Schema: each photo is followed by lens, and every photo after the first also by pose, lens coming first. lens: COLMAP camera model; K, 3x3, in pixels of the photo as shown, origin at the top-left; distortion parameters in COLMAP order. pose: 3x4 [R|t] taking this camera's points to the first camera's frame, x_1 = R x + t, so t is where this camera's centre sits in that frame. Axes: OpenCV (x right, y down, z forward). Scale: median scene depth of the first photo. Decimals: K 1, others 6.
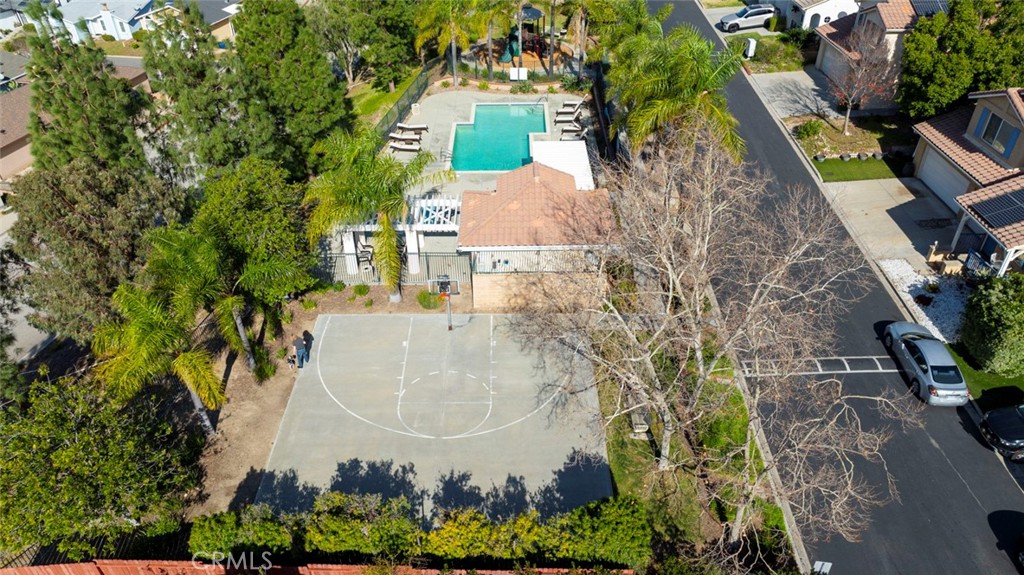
lens RADIAL K [[723.3, 0, 514.3], [0, 723.3, 288.3], [0, 0, 1]] dist [-0.026166, 0.013055]
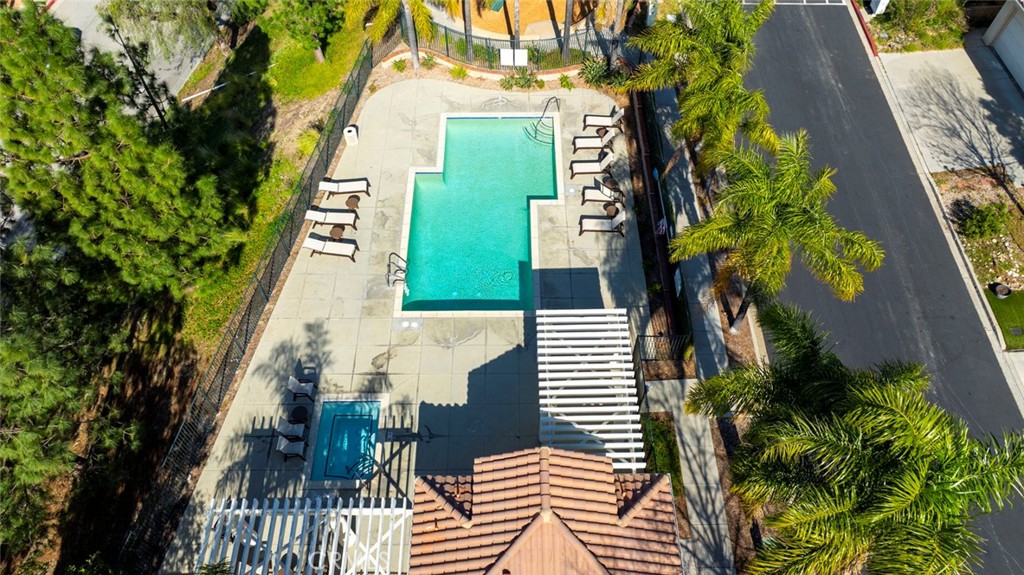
lens RADIAL K [[723.3, 0, 511.4], [0, 723.3, 290.9], [0, 0, 1]] dist [-0.026166, 0.013055]
pose [[0.999973, 0.002187, 0.007037, -0.000383], [-0.004311, 0.948108, 0.317918, -0.322514], [-0.005977, -0.317940, 0.948092, 0.359791]]
